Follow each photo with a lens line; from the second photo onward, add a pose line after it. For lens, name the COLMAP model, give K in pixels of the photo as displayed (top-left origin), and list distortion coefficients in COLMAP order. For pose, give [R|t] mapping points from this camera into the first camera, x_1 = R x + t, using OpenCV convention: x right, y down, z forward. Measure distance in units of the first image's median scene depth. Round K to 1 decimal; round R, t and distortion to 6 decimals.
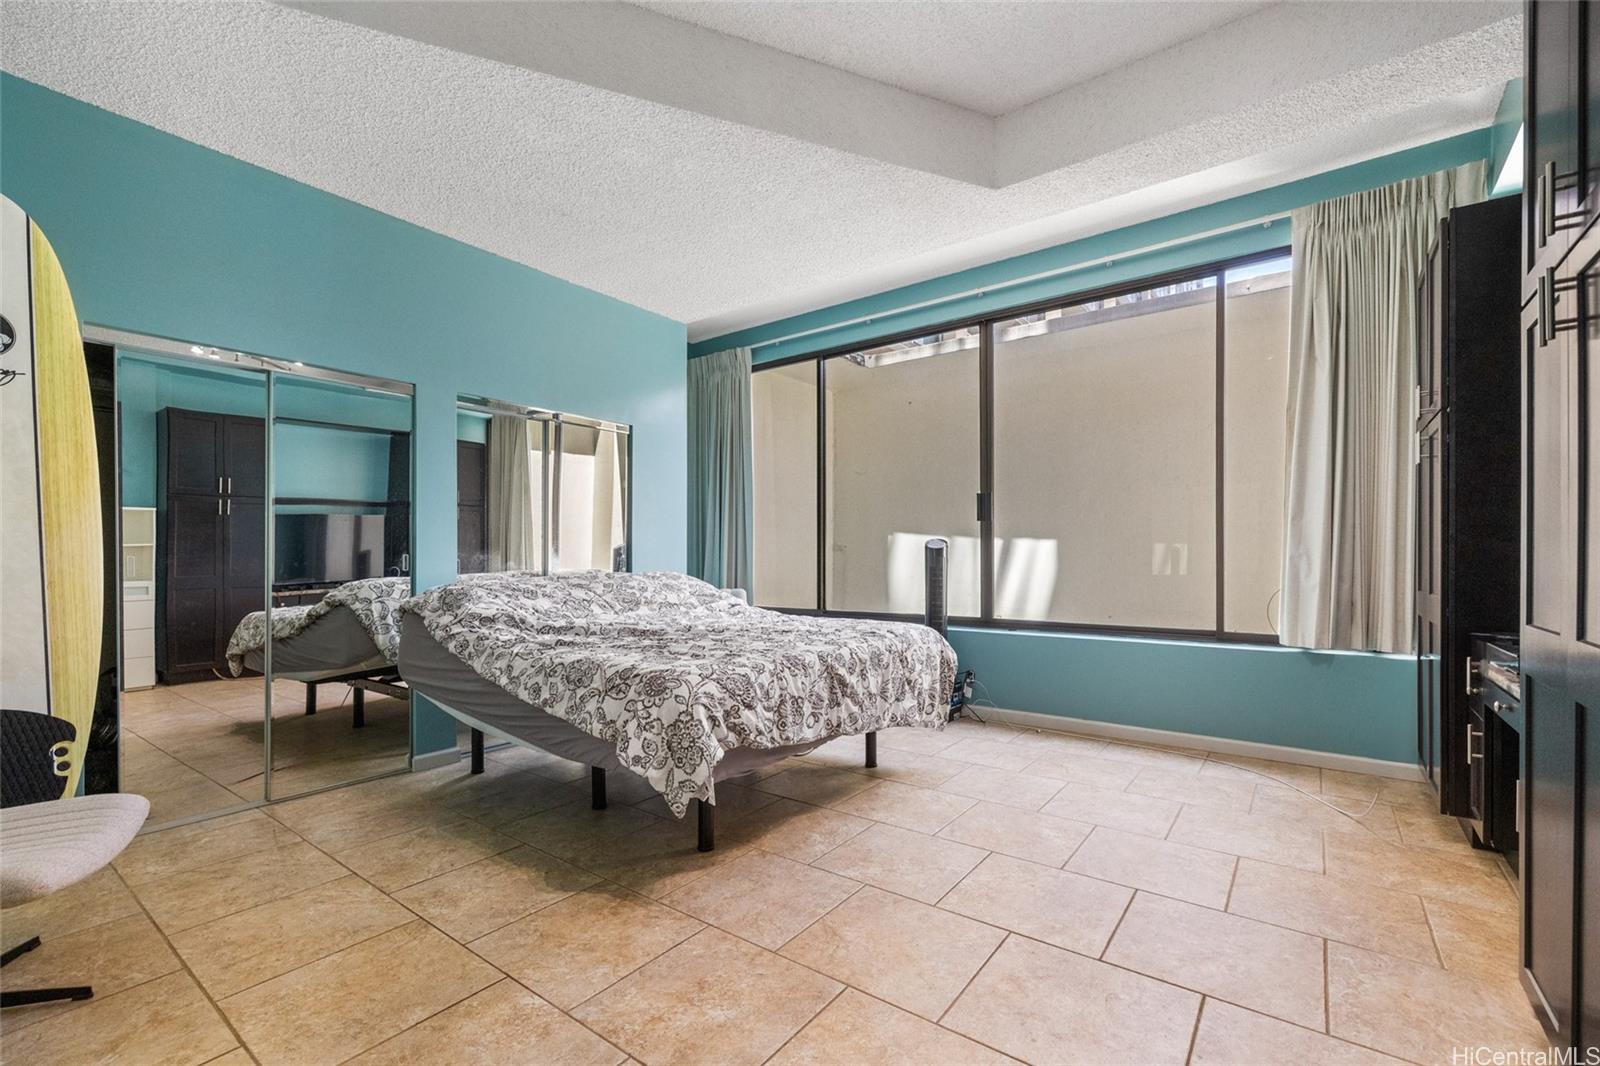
lens RADIAL K [[688.2, 0, 809.5], [0, 688.2, 552.0], [0, 0, 1]] dist [0.000958, 0.000091]
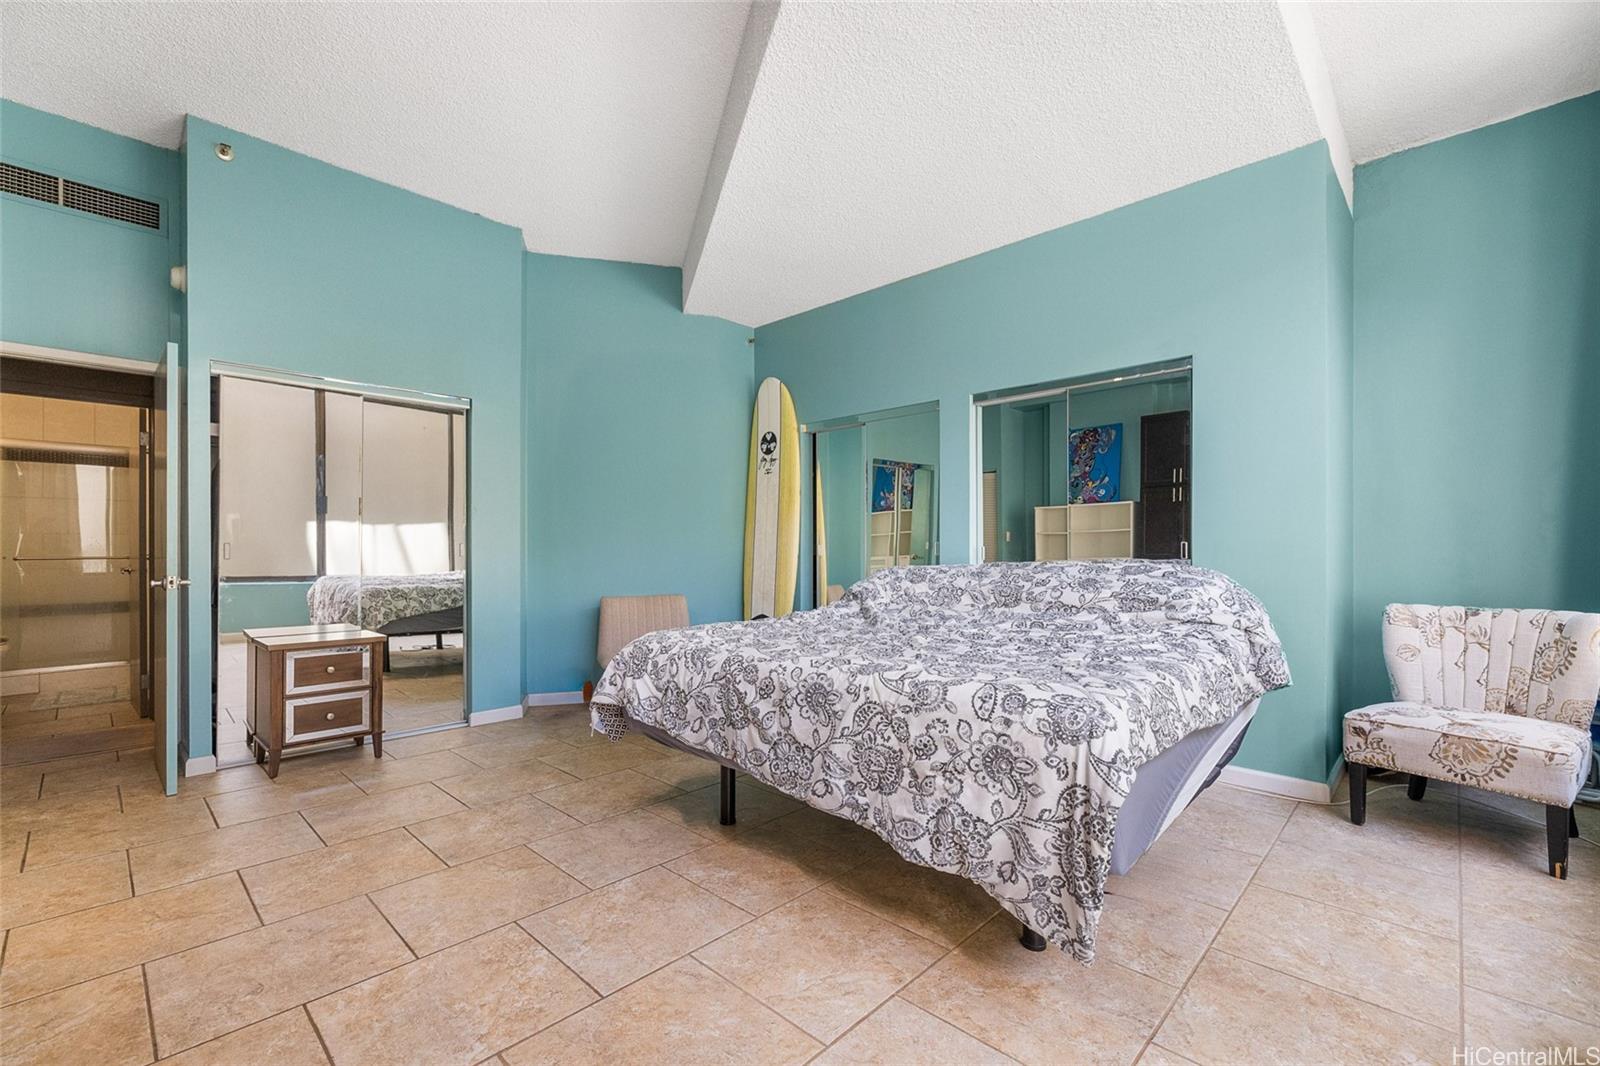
lens RADIAL K [[688.2, 0, 809.5], [0, 688.2, 552.0], [0, 0, 1]] dist [0.000958, 0.000091]
pose [[-0.122353, 0.006019, -0.992468, 0.929007], [0.007728, 0.999957, 0.005112, 0.020448], [0.992457, -0.007045, -0.122395, 1.349050]]
